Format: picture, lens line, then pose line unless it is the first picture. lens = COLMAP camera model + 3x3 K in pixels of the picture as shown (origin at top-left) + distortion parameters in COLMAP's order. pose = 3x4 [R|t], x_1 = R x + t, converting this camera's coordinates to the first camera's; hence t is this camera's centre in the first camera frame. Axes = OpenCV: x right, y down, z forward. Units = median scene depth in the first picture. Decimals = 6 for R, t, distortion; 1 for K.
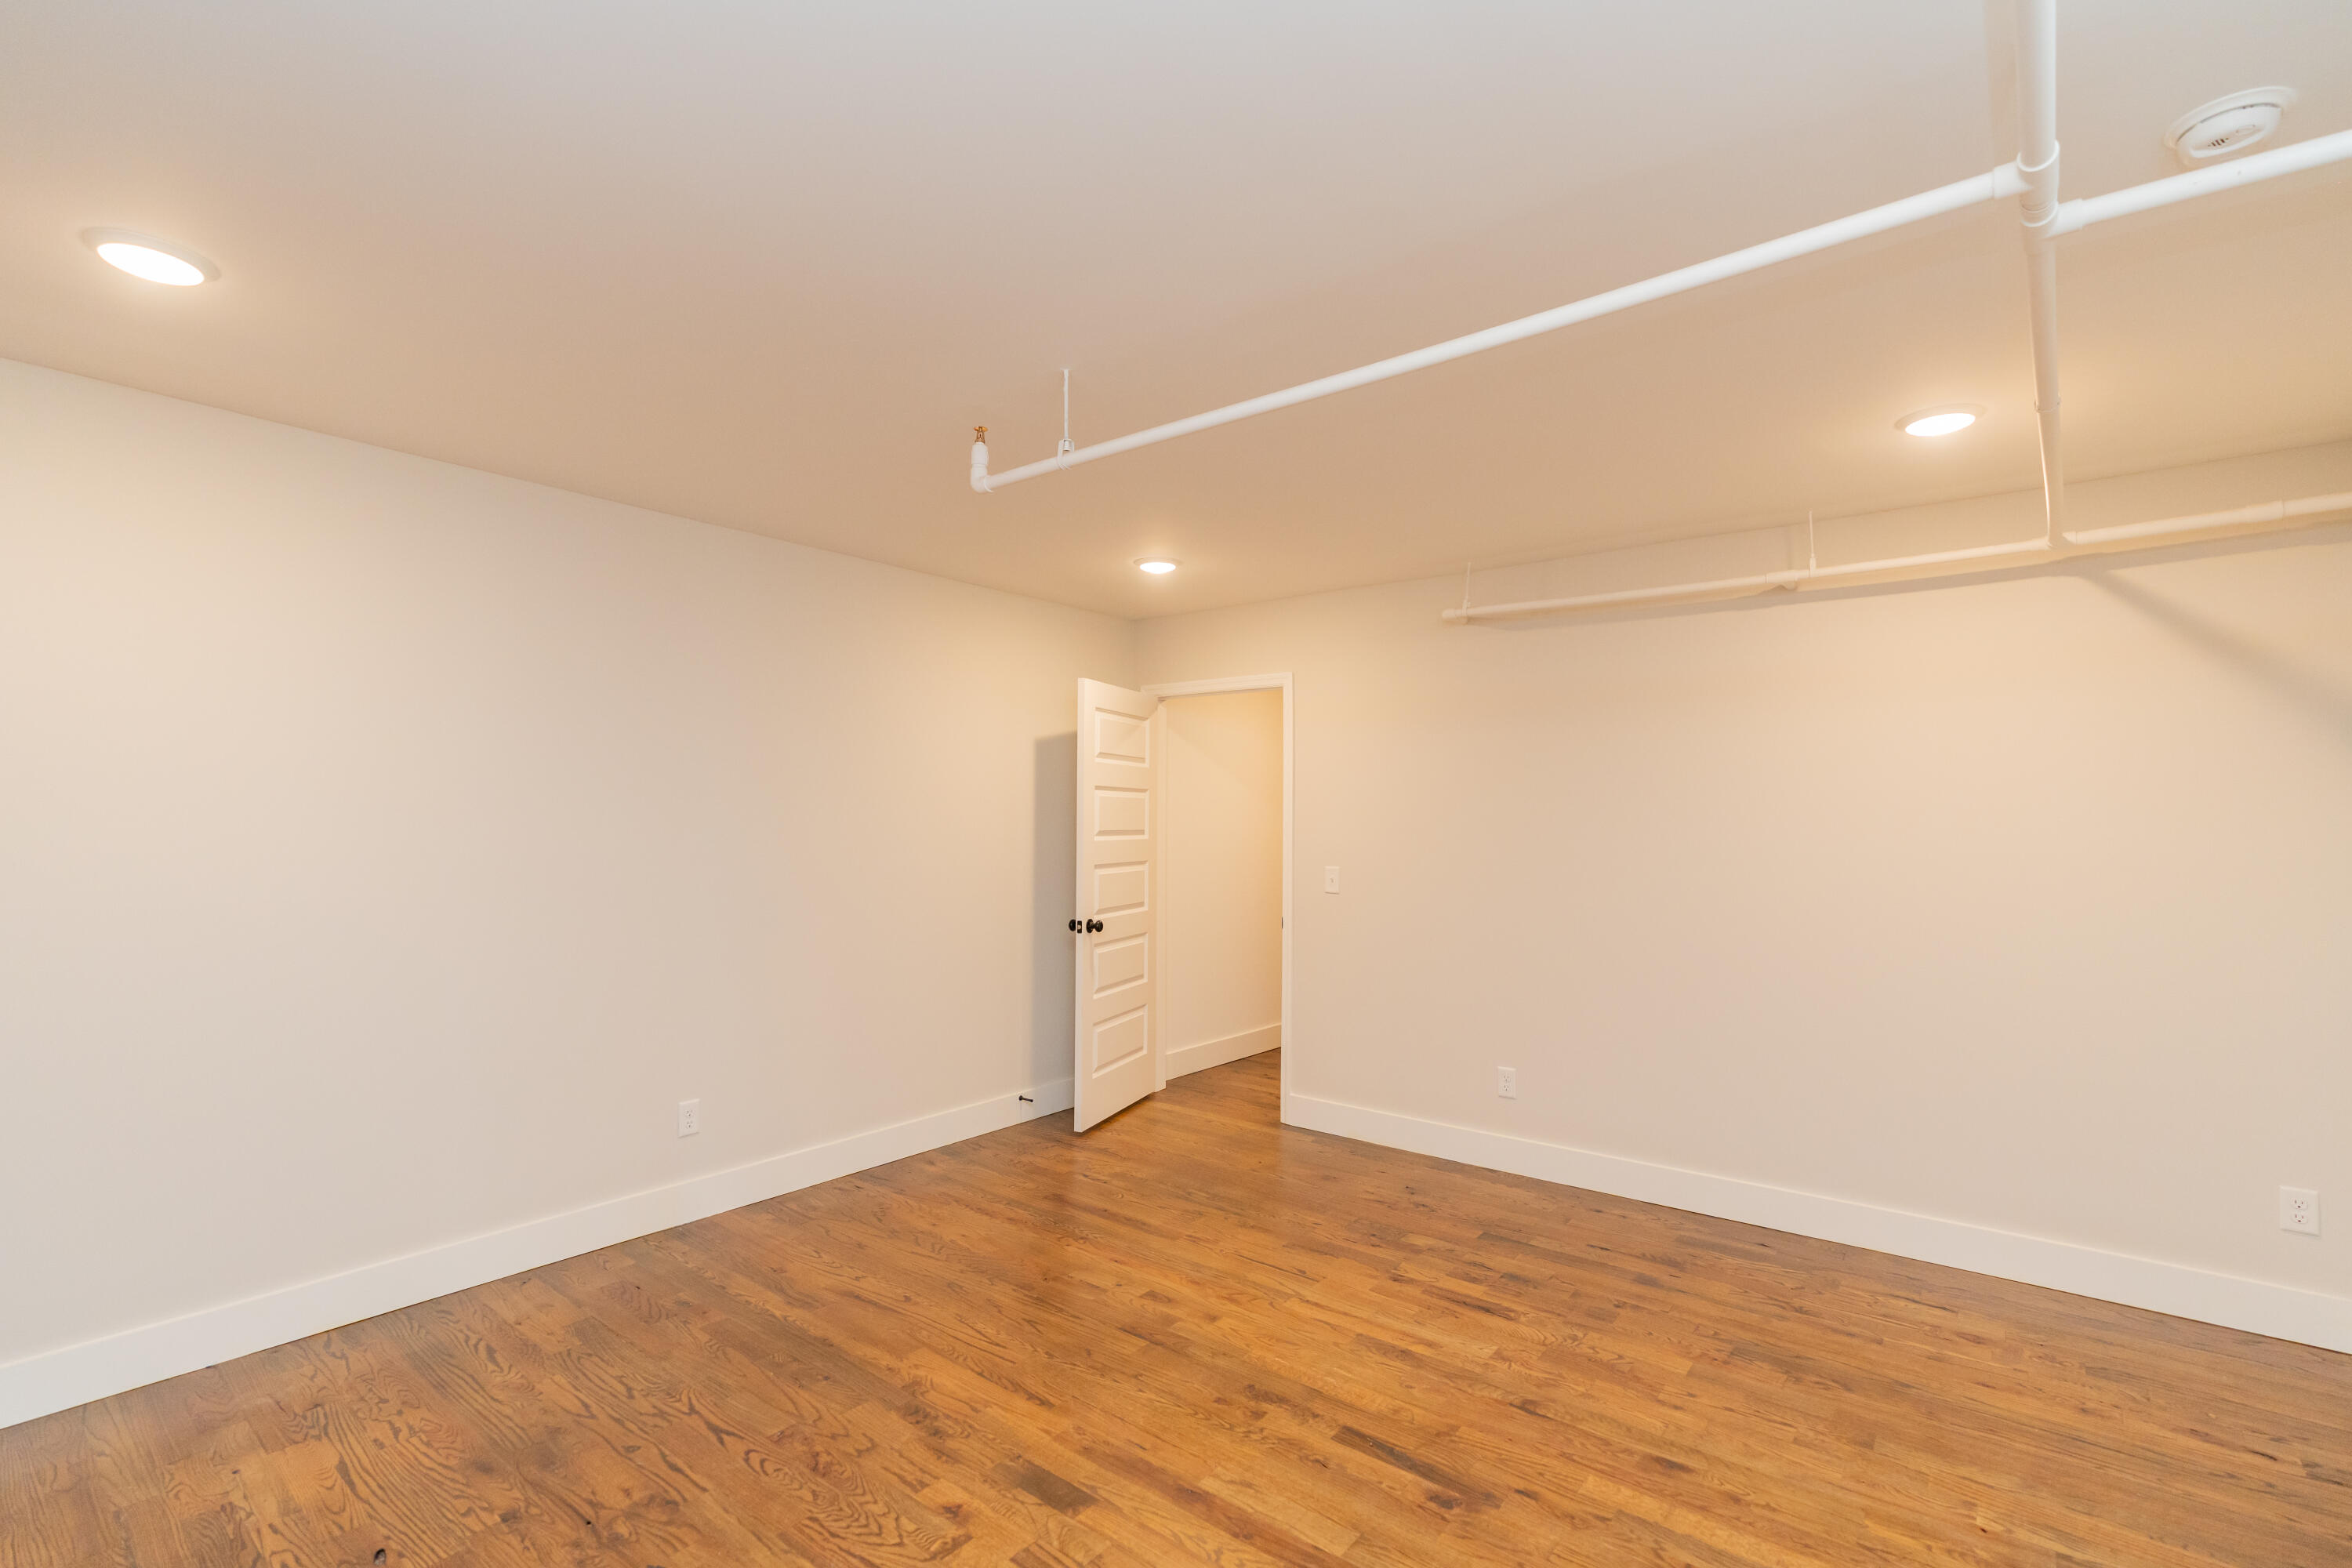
lens RADIAL K [[1074.4, 0, 1219.3], [0, 1074.4, 799.1], [0, 0, 1]] dist [-0.005707, 0.002817]
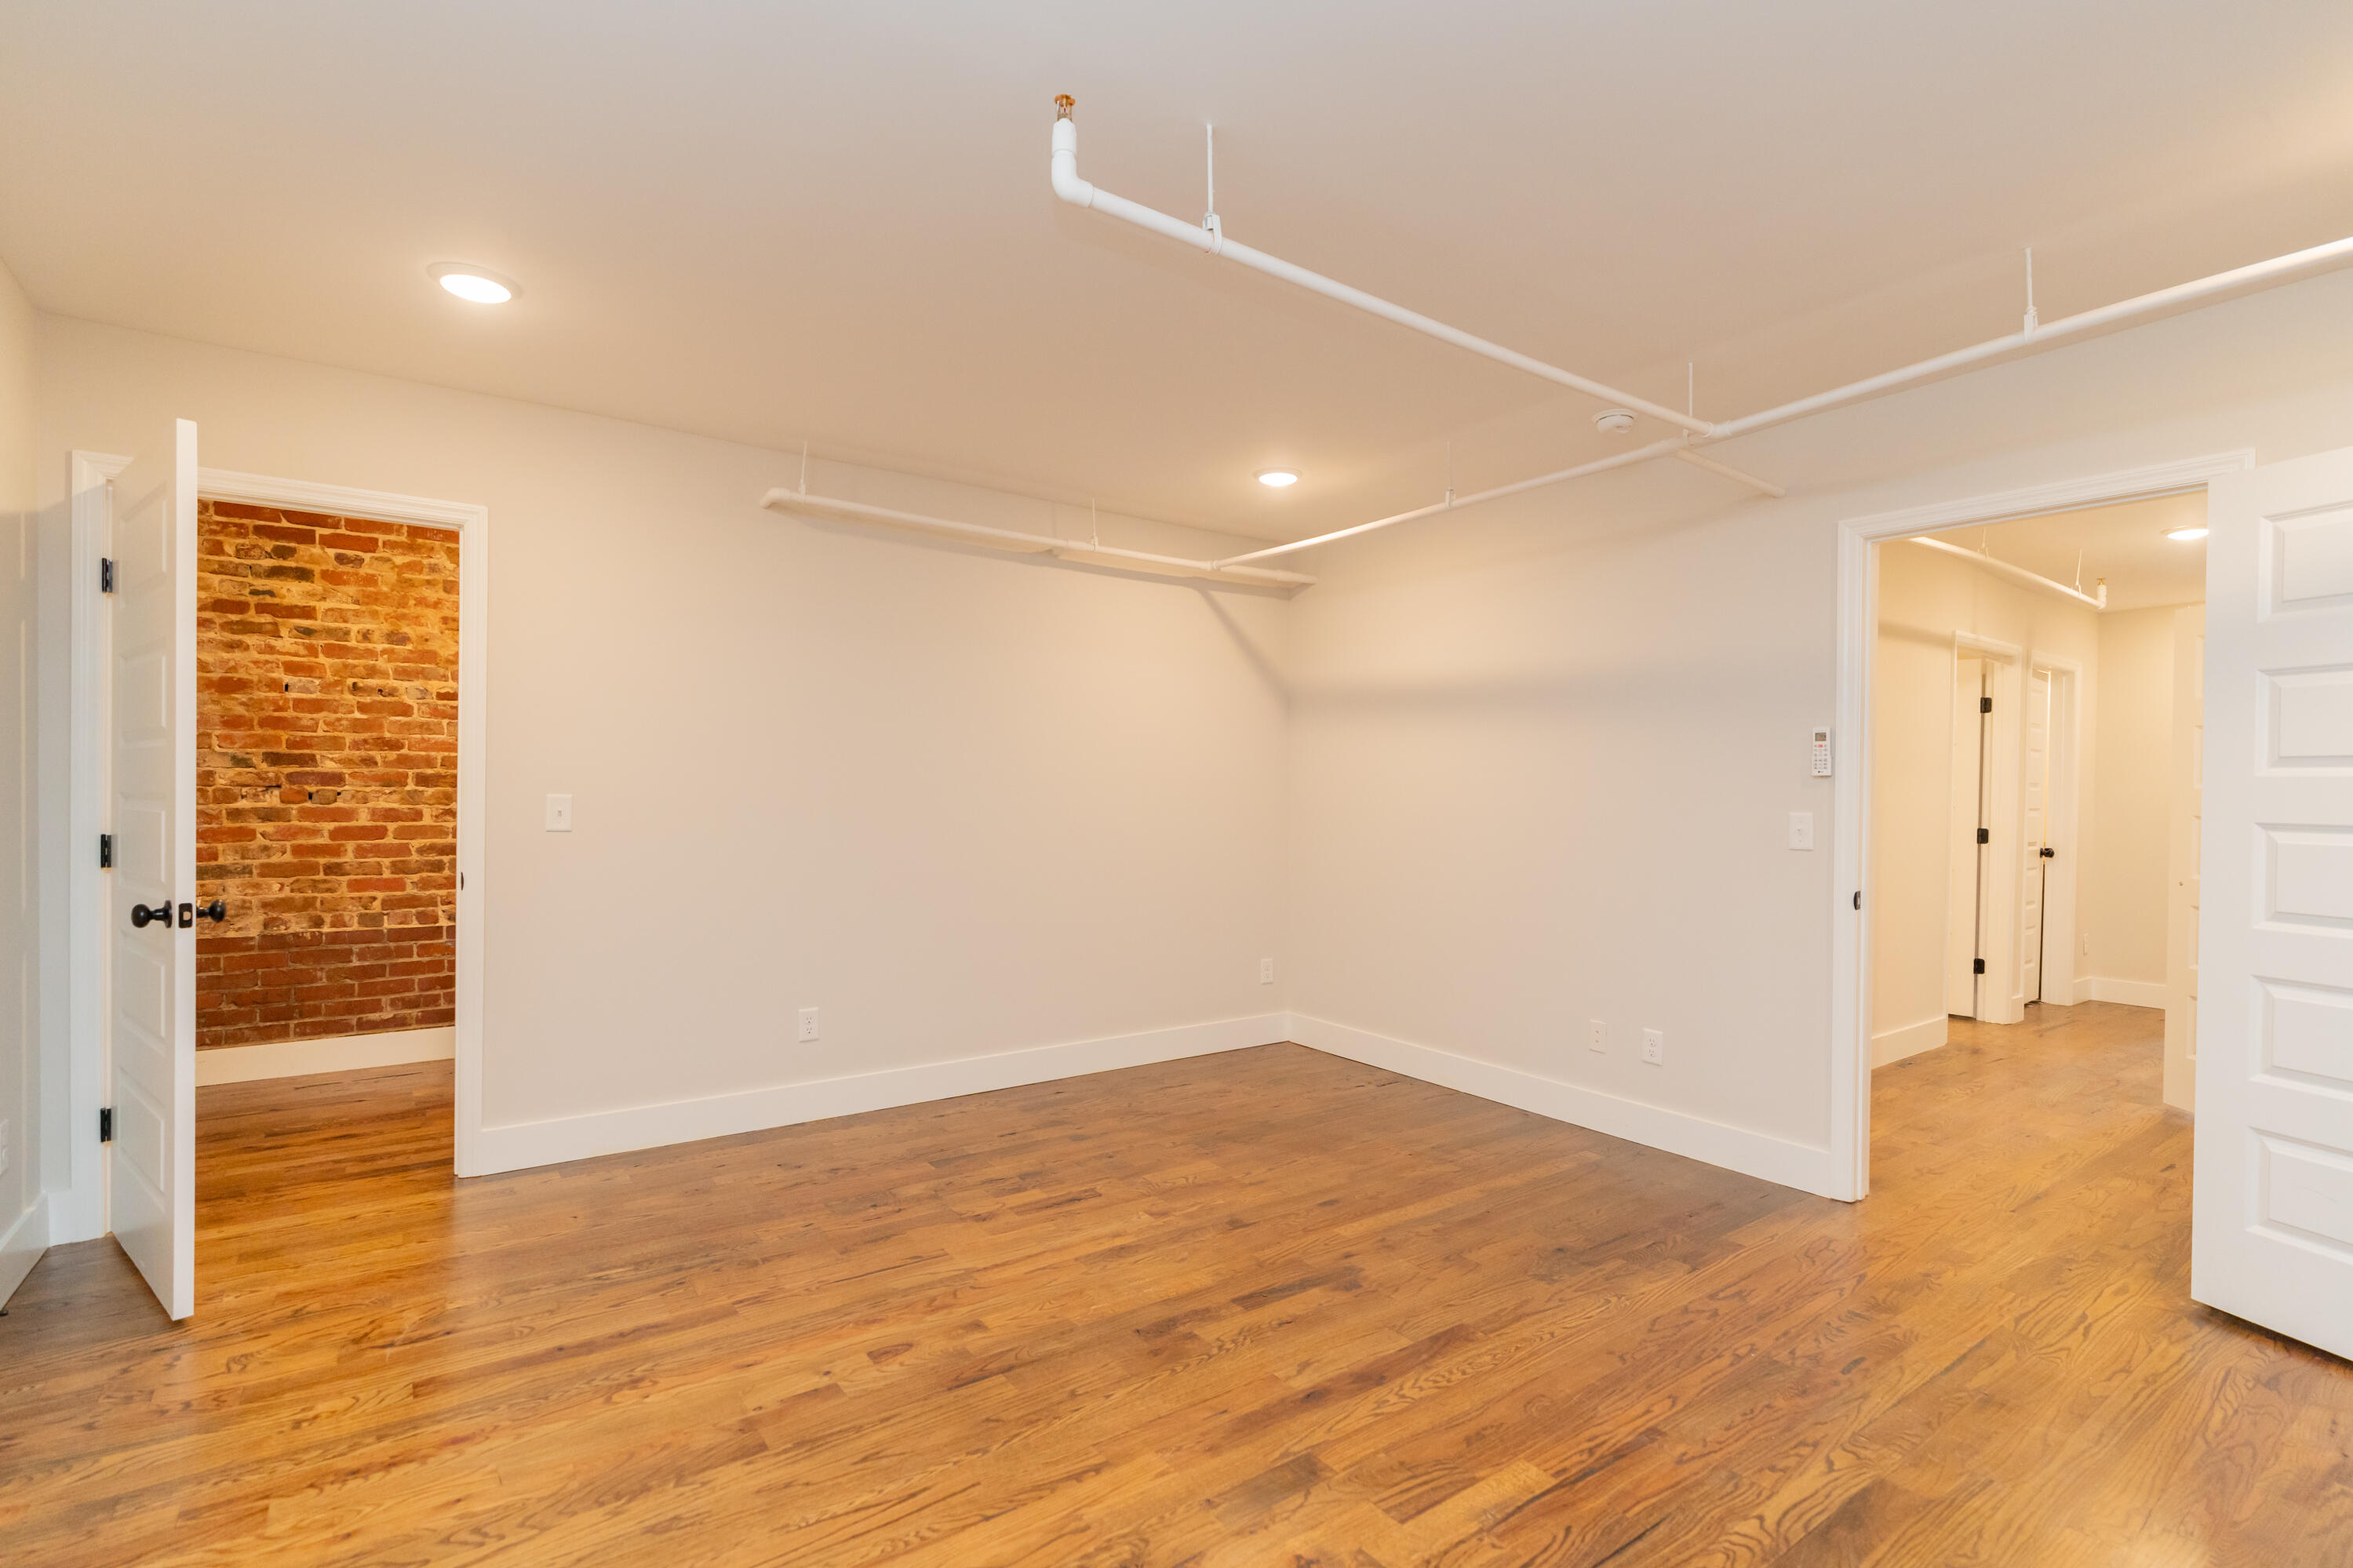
lens RADIAL K [[1074.7, 0, 1168.8], [0, 1074.7, 804.3], [0, 0, 1]] dist [-0.005707, 0.002817]
pose [[0.289929, -0.016935, 0.956898, -0.722910], [-0.026116, 0.999331, 0.025598, 0.061992], [-0.956692, -0.032412, 0.289293, 0.625099]]
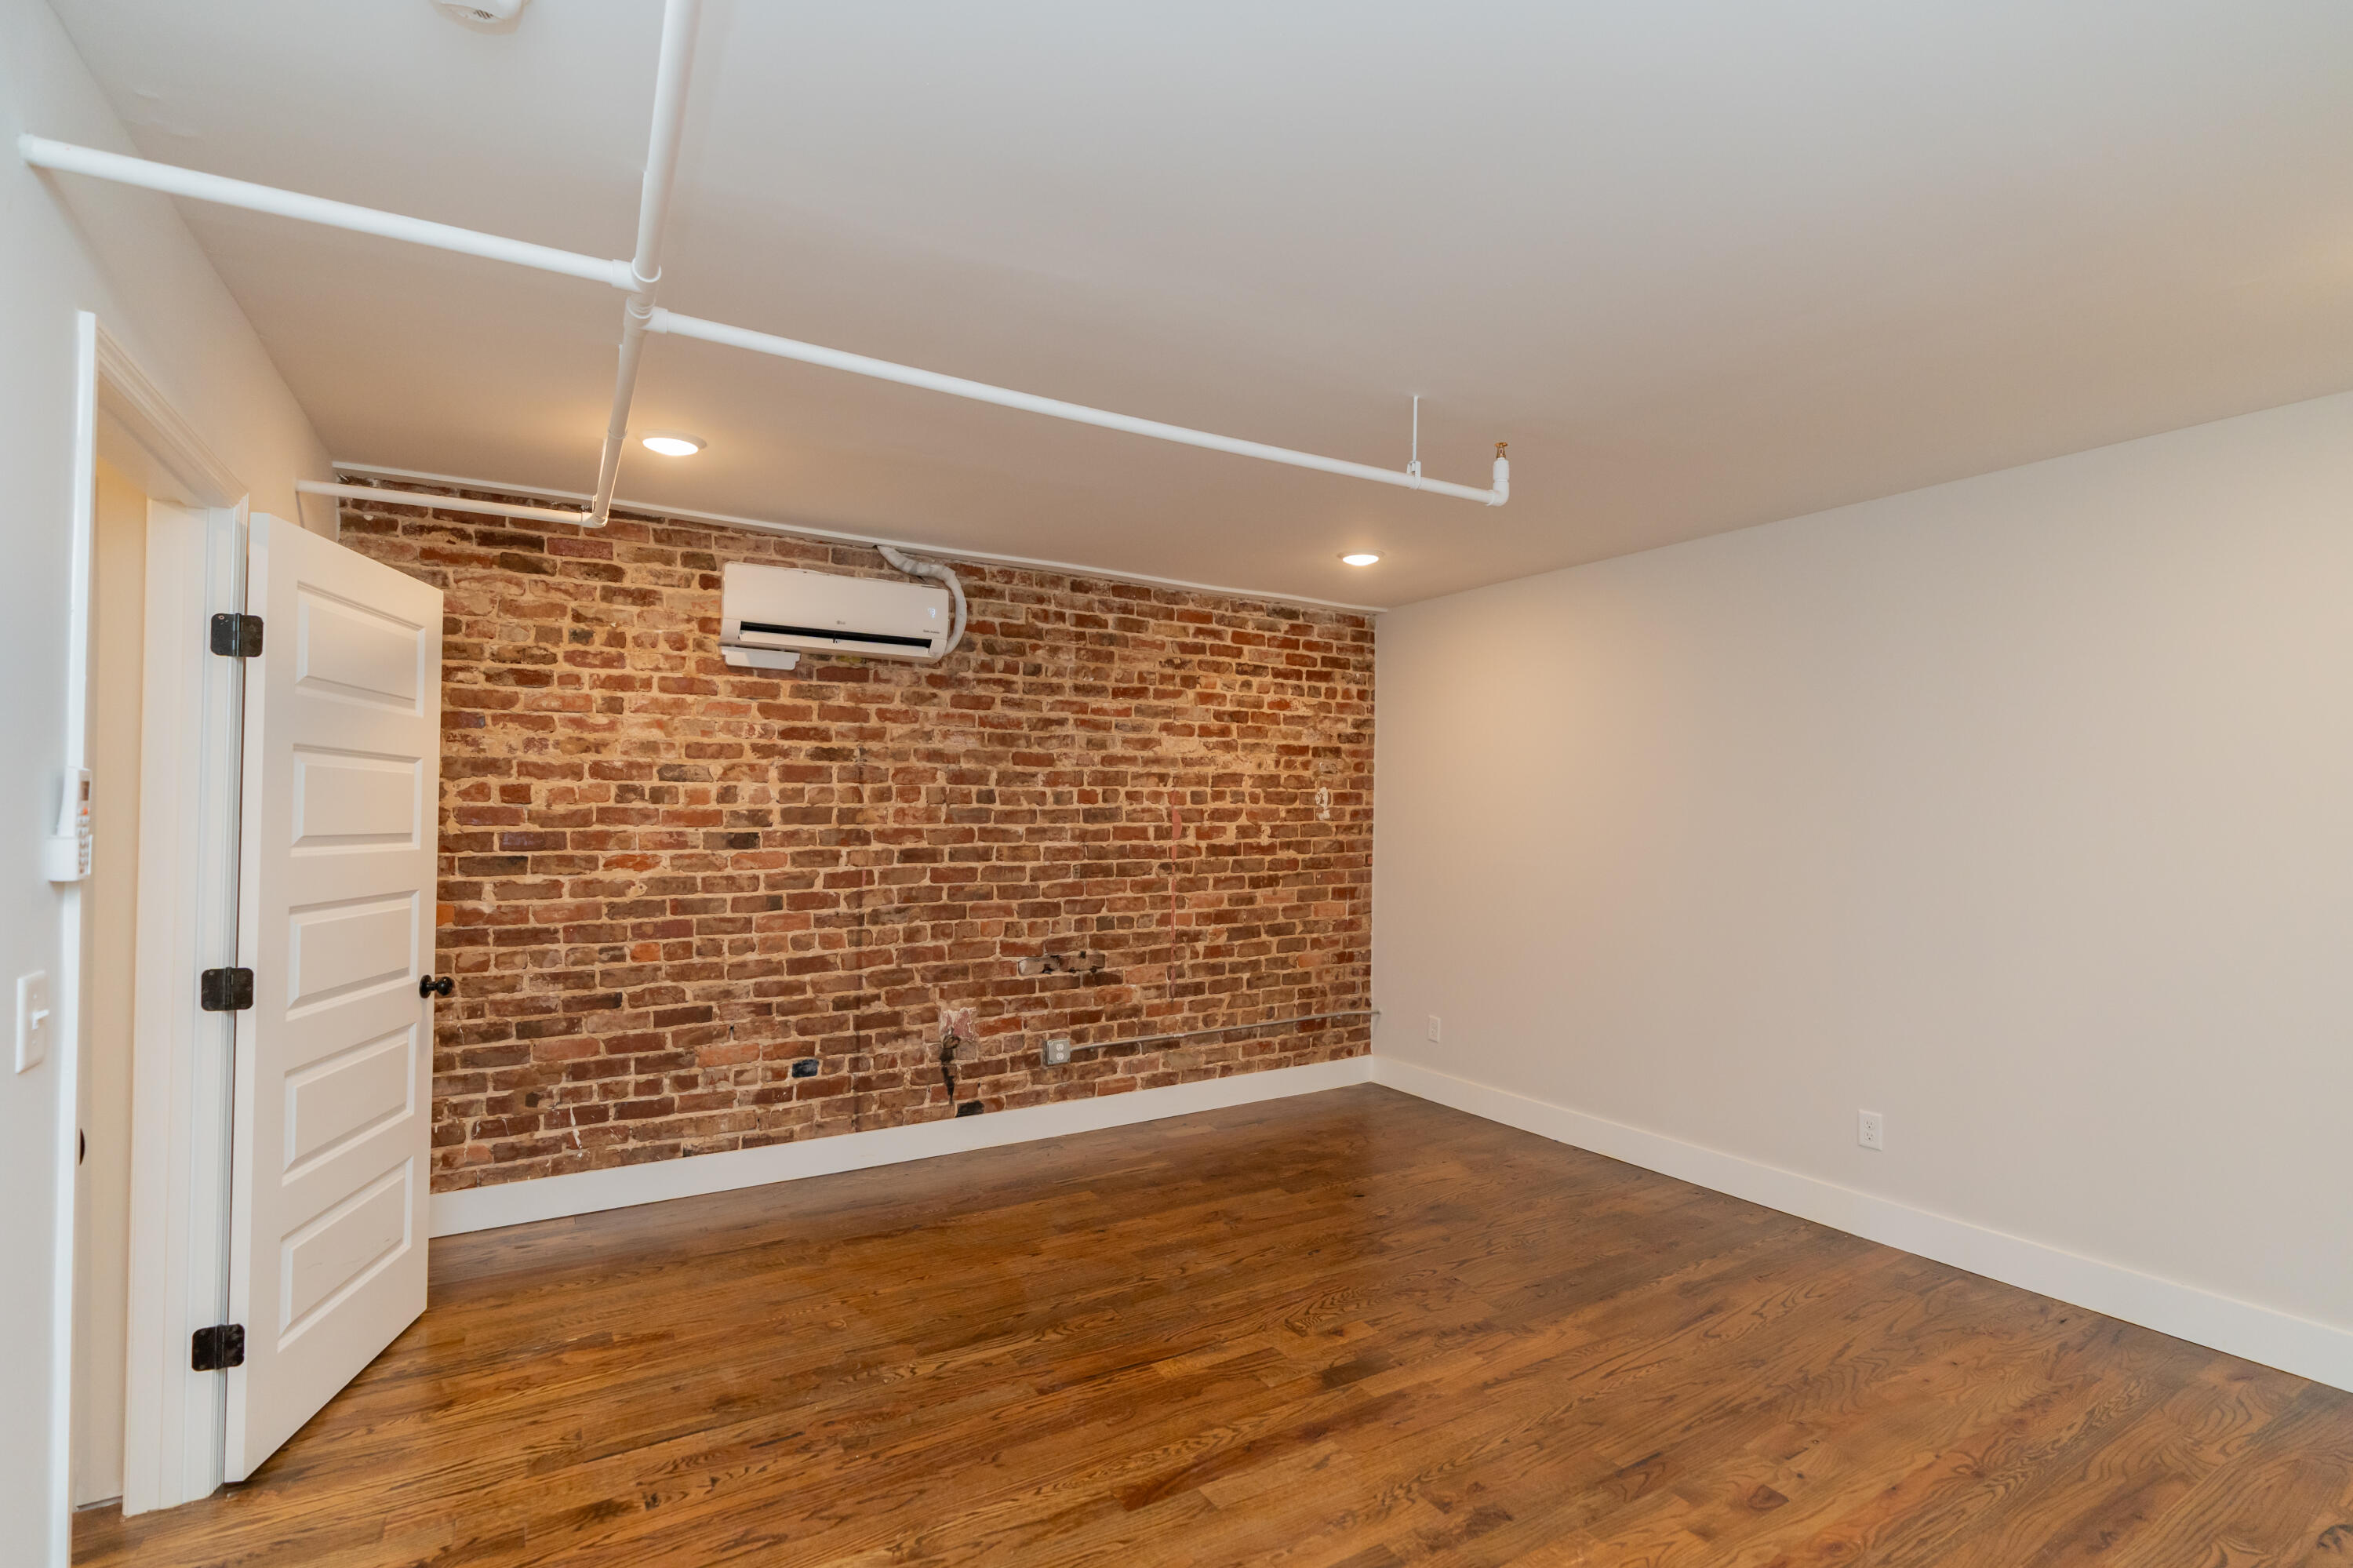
lens RADIAL K [[1074.9, 0, 1182.3], [0, 1074.9, 785.3], [0, 0, 1]] dist [-0.005707, 0.002817]
pose [[-0.365703, -0.037310, -0.929983, 0.770850], [0.003424, 0.999135, -0.041431, 0.026193], [0.930725, -0.018336, -0.365259, 0.932794]]
